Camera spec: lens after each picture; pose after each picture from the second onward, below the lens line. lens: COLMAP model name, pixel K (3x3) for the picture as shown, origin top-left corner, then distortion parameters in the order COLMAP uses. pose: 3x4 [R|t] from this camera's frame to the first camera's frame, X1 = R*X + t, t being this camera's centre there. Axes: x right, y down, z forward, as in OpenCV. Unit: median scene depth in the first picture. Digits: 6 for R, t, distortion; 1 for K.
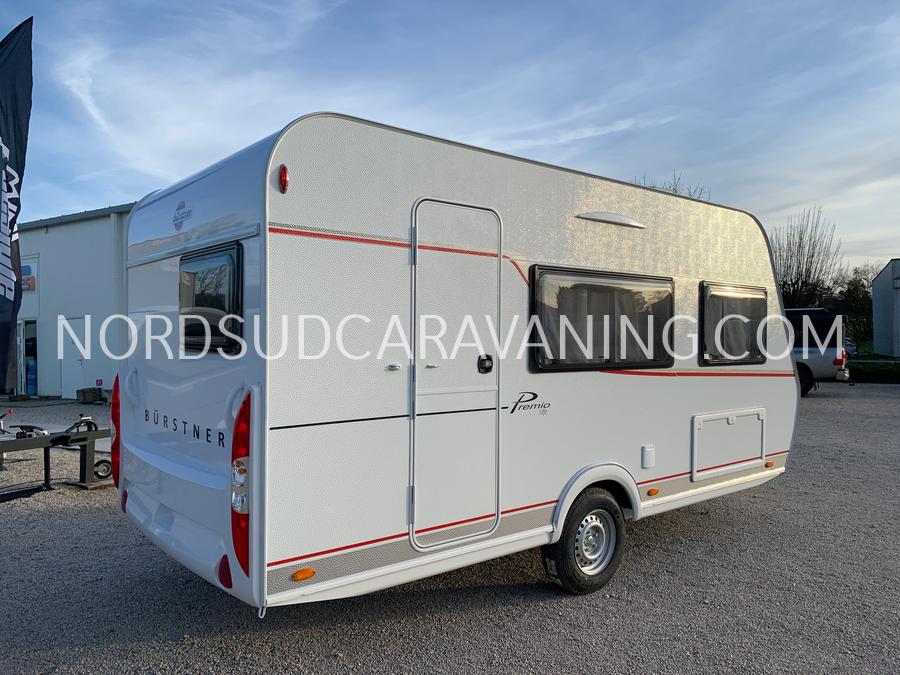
lens RADIAL K [[713.7, 0, 458.6], [0, 713.7, 337.1], [0, 0, 1]] dist [0.008937, -0.001357]
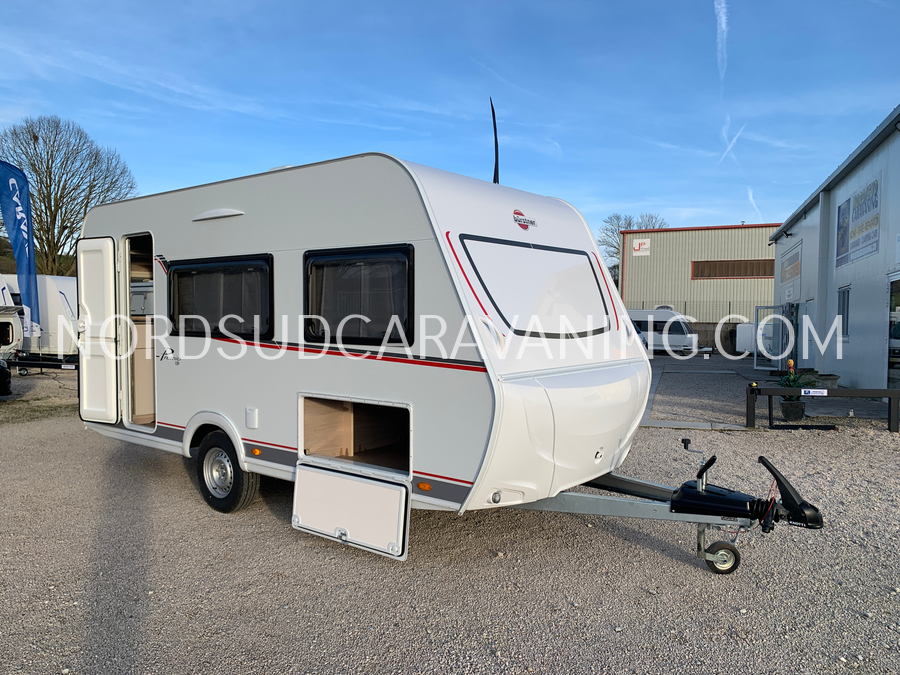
lens RADIAL K [[713.7, 0, 458.1], [0, 713.7, 338.6], [0, 0, 1]] dist [0.008937, -0.001357]
pose [[0.183173, 0.022662, -0.982820, 1.408133], [-0.009937, 0.999726, 0.021200, 0.016482], [0.983031, 0.005883, 0.183348, 1.107350]]
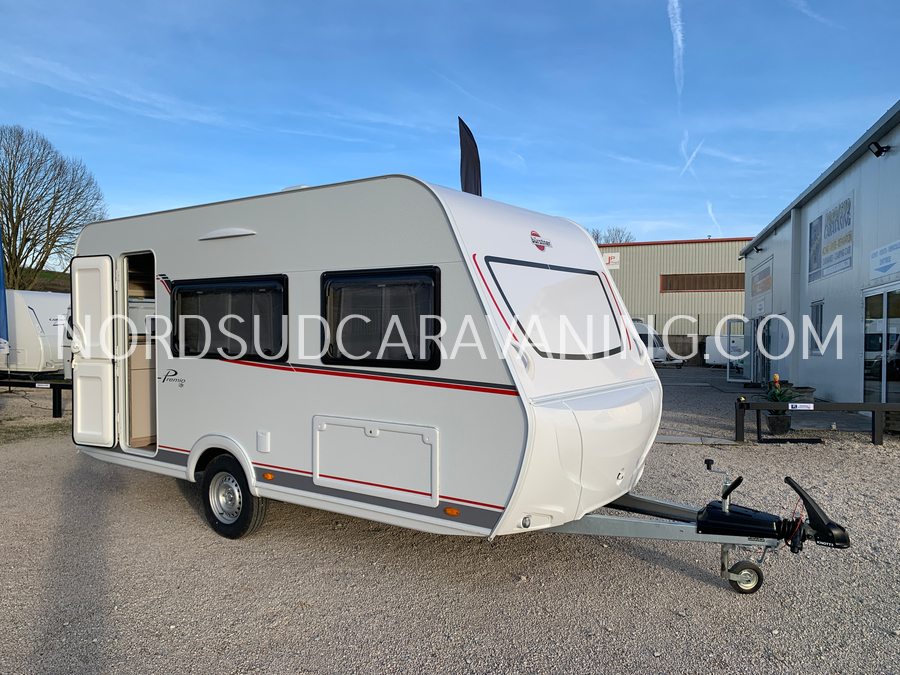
lens RADIAL K [[713.7, 0, 455.8], [0, 713.7, 338.3], [0, 0, 1]] dist [0.008937, -0.001357]
pose [[0.232510, 0.006265, -0.972574, 1.383906], [-0.006423, 0.999967, 0.004906, 0.001734], [0.972573, 0.005107, 0.232543, 1.025957]]
